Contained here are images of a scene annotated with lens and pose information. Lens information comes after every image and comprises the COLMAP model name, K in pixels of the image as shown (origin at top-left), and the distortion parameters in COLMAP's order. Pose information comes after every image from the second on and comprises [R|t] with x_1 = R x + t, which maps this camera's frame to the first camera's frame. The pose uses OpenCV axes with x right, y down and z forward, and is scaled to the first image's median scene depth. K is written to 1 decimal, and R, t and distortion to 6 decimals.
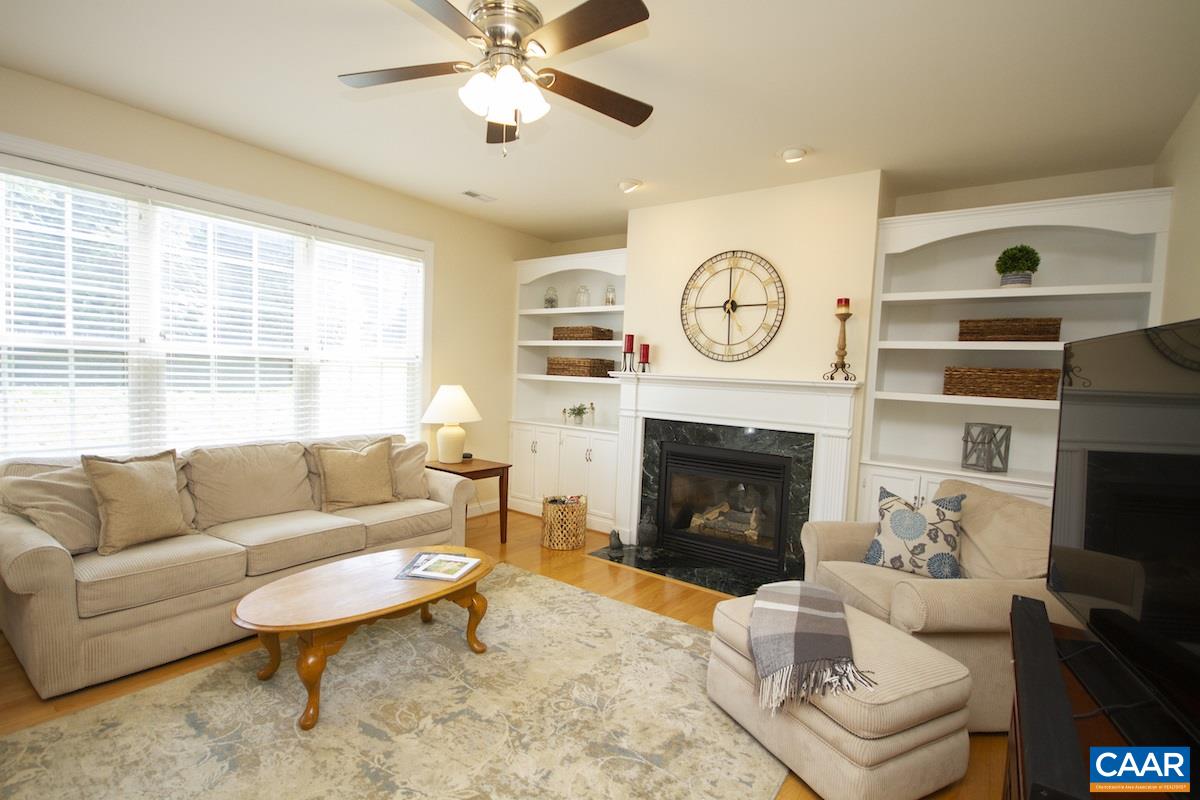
lens RADIAL K [[550.9, 0, 605.1], [0, 550.9, 407.9], [0, 0, 1]] dist [0.006317, -0.008023]
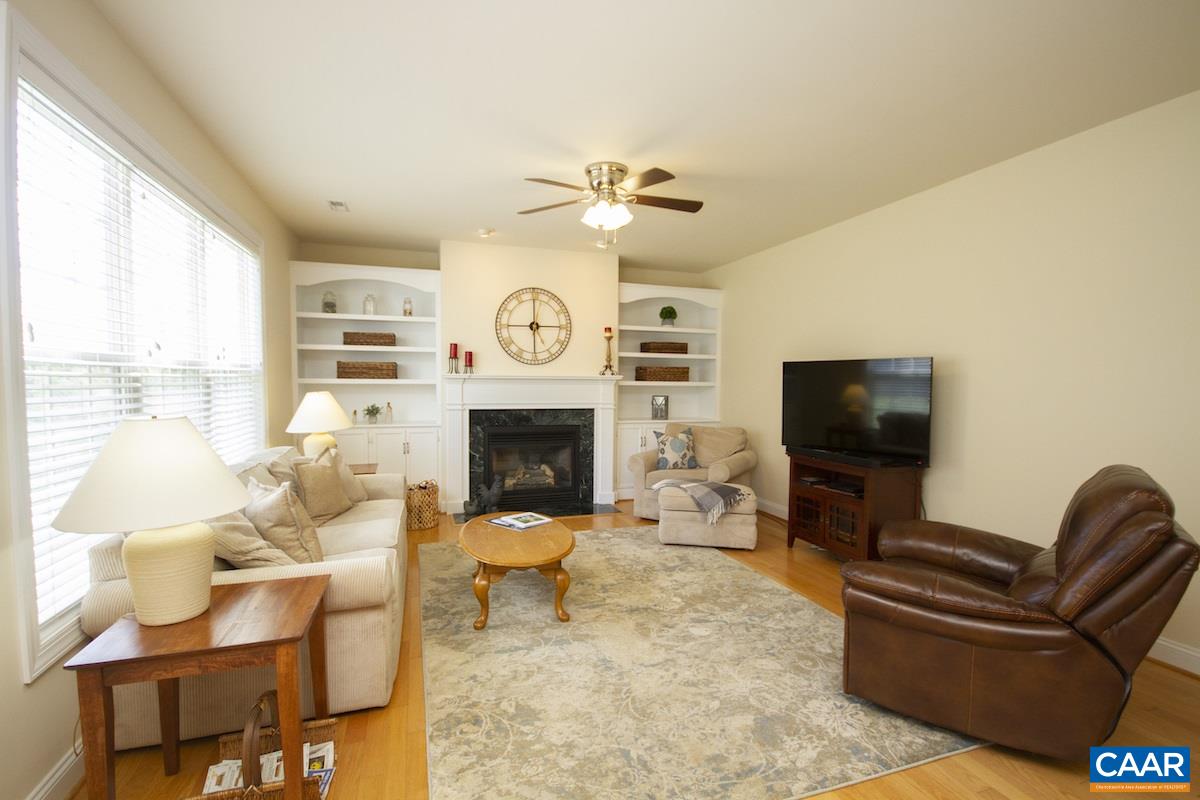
lens RADIAL K [[550.9, 0, 596.3], [0, 550.9, 409.6], [0, 0, 1]] dist [0.006317, -0.008023]
pose [[0.594410, -0.081906, 0.799980, -0.845560], [0.066711, 0.996393, 0.052448, -0.032145], [-0.801391, 0.022192, 0.597730, 0.015359]]
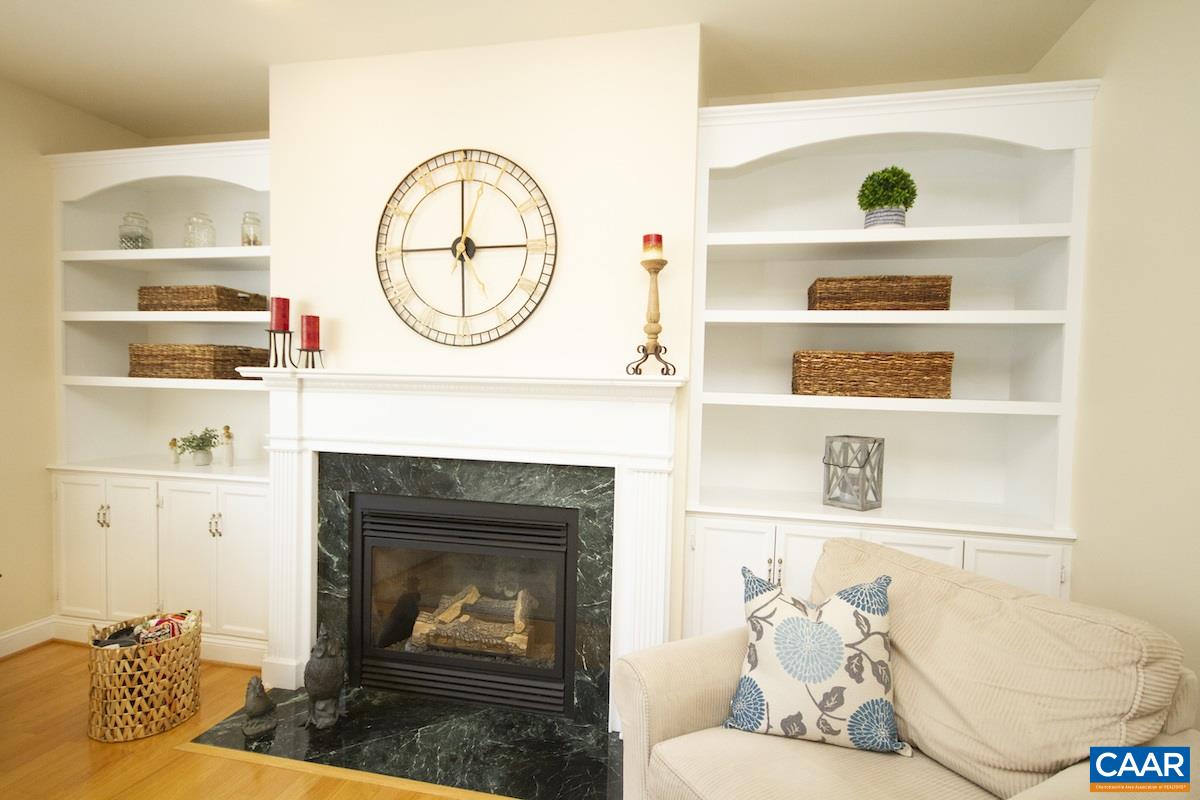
lens RADIAL K [[616.7, 0, 598.7], [0, 616.7, 408.4], [0, 0, 1]] dist [0.005513, 0.001795]
pose [[0.921537, -0.038461, 0.386381, 0.103901], [0.040905, 0.999161, 0.001897, -0.015960], [-0.386130, 0.014057, 0.922337, 0.366089]]
